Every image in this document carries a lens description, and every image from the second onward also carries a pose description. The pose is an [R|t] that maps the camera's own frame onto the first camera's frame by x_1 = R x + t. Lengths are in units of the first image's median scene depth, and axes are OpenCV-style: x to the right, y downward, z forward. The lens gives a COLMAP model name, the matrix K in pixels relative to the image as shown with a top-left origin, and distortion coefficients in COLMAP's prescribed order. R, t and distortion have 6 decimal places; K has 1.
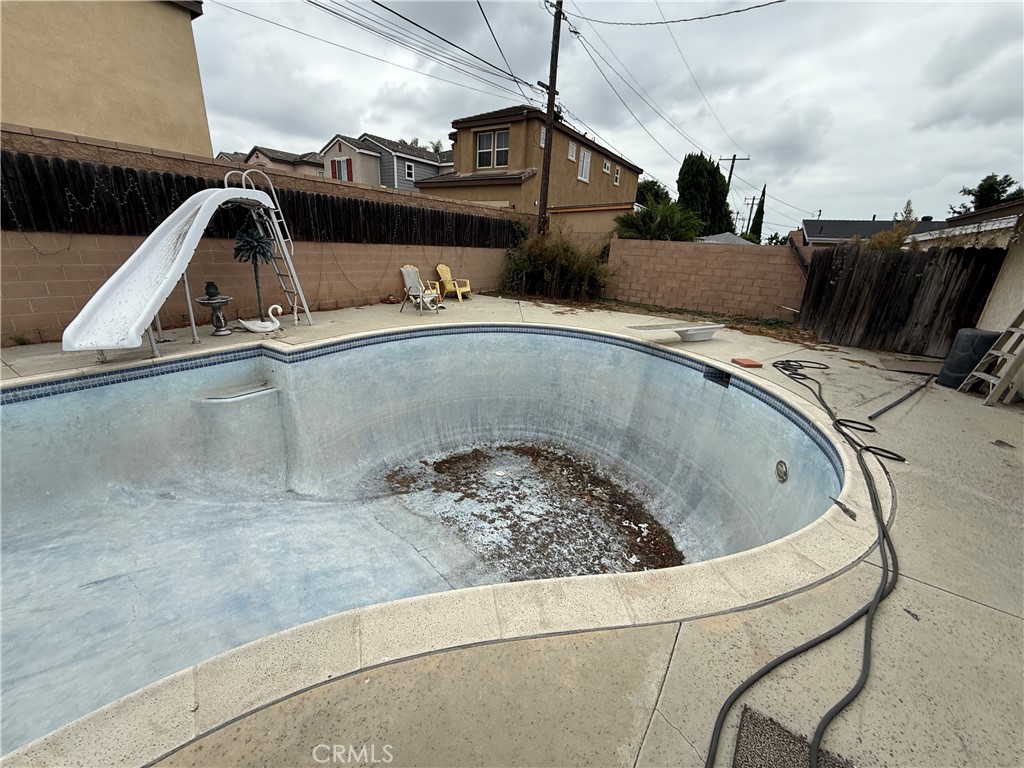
lens RADIAL K [[407.2, 0, 507.1], [0, 407.2, 383.4], [0, 0, 1]] dist [-0.002724, 0.000550]
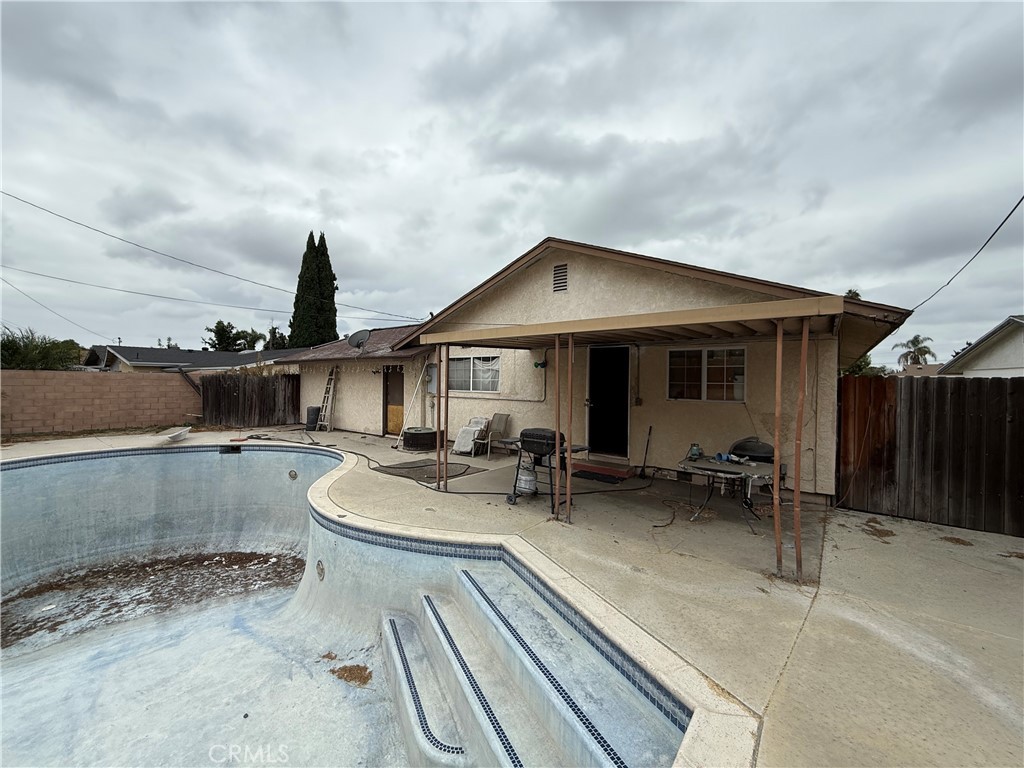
lens RADIAL K [[407.2, 0, 511.5], [0, 407.2, 384.8], [0, 0, 1]] dist [-0.002724, 0.000550]
pose [[0.072231, -0.055468, 0.995844, -0.783919], [0.315499, 0.948453, 0.029945, 0.032345], [-0.946173, 0.312025, 0.086008, -0.262858]]
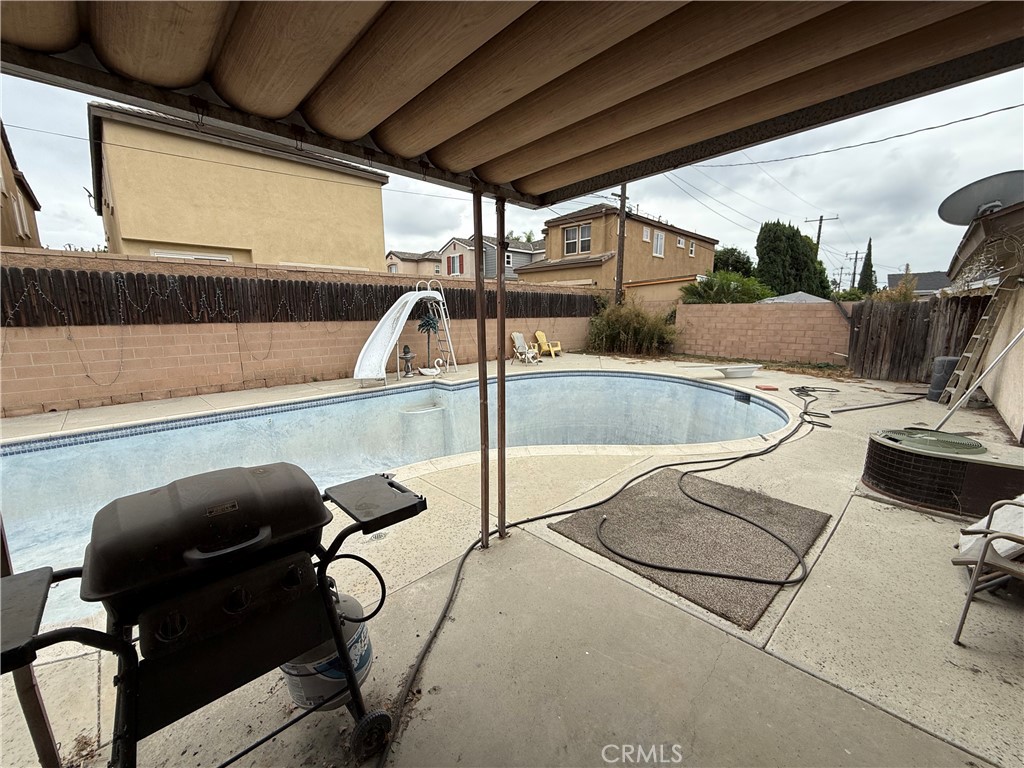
lens RADIAL K [[407.2, 0, 507.2], [0, 407.2, 386.1], [0, 0, 1]] dist [-0.002724, 0.000550]
pose [[0.977441, -0.017029, -0.210521, 0.018105], [-0.016266, 0.987715, -0.155420, 0.121473], [0.210582, 0.155338, 0.965156, -0.358906]]
